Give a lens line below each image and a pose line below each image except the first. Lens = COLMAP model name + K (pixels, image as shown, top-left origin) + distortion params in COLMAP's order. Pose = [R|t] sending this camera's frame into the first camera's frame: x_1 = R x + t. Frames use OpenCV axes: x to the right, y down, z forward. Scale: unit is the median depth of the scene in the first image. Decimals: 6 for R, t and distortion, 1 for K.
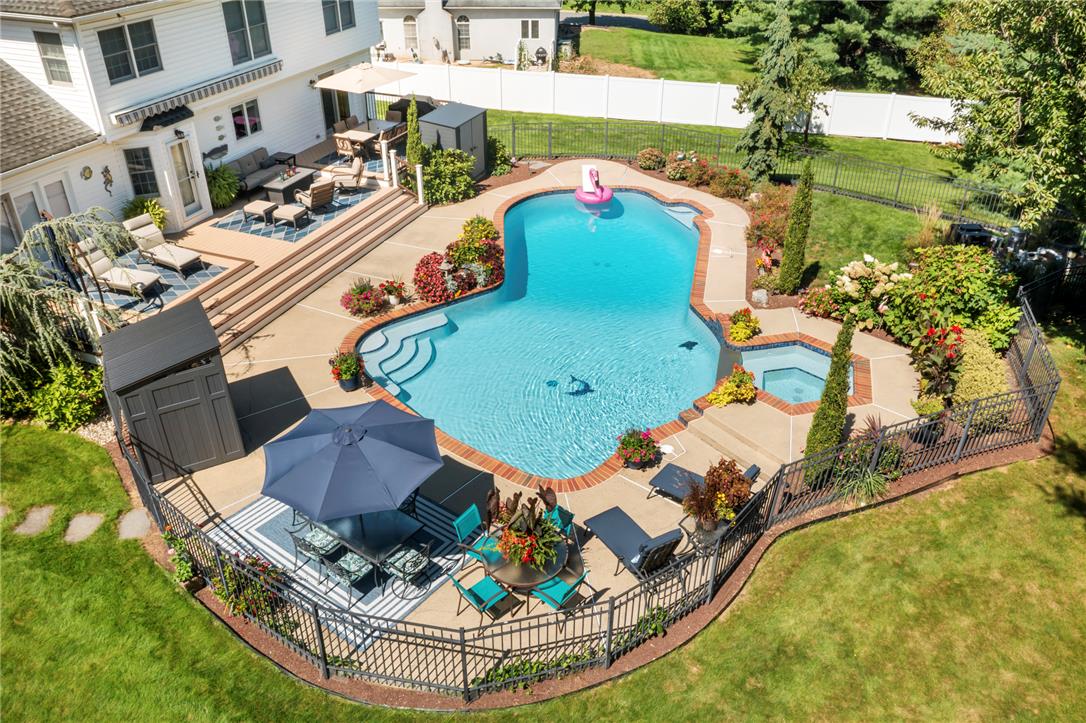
lens RADIAL K [[859.7, 0, 543.0], [0, 859.7, 361.5], [0, 0, 1]] dist [-0.003839, 0.006695]
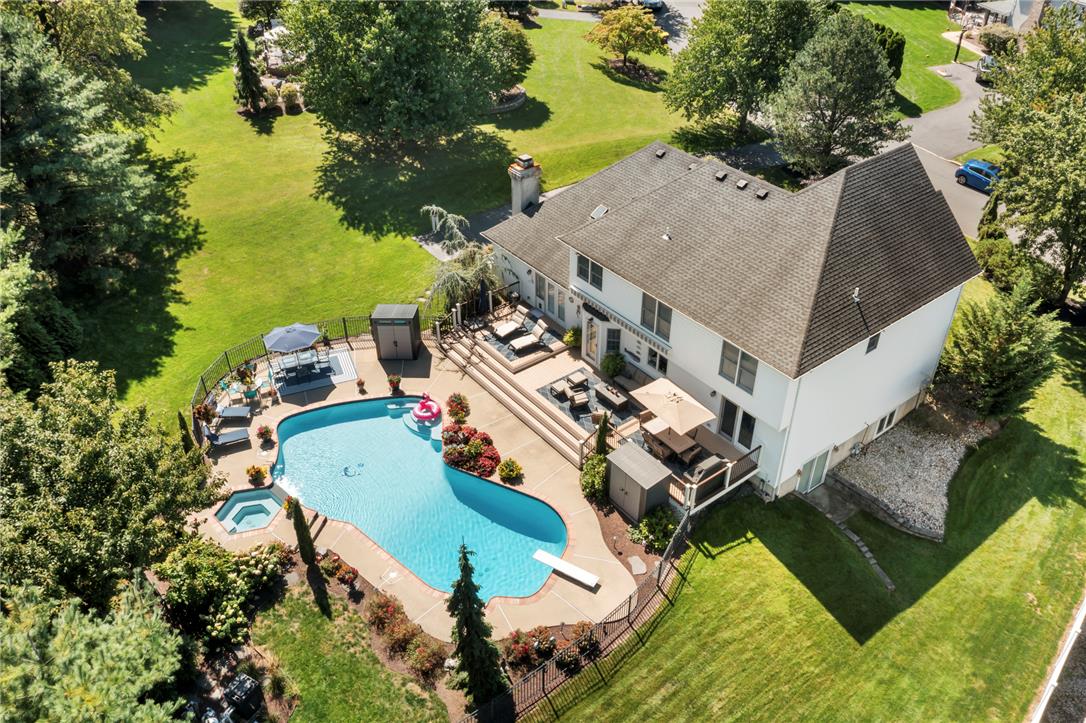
lens RADIAL K [[859.7, 0, 543.0], [0, 859.7, 361.5], [0, 0, 1]] dist [-0.003839, 0.006695]
pose [[-0.501112, 0.510822, -0.698533, 0.916475], [-0.448254, 0.537248, 0.714446, -1.469001], [0.740240, 0.671138, -0.040244, 1.087301]]
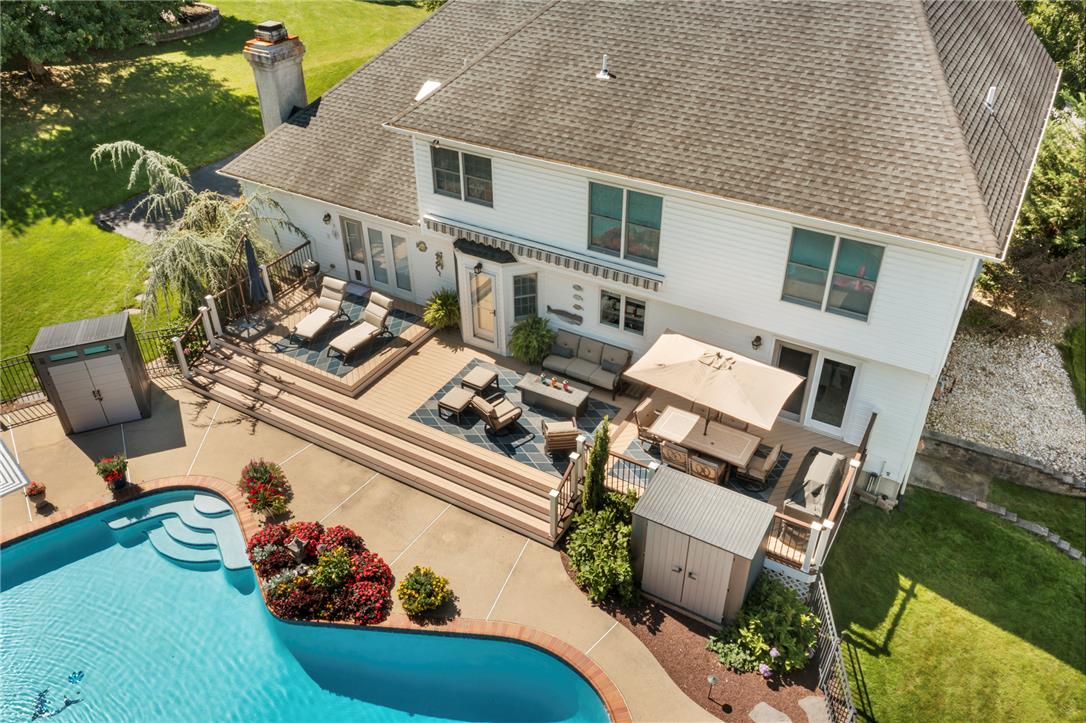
lens RADIAL K [[859.7, 0, 543.0], [0, 859.7, 361.5], [0, 0, 1]] dist [-0.003839, 0.006695]
pose [[-0.140367, 0.572624, -0.807712, 0.402160], [-0.511473, 0.656569, 0.554358, -0.781939], [0.847757, 0.490937, 0.200722, 0.949536]]
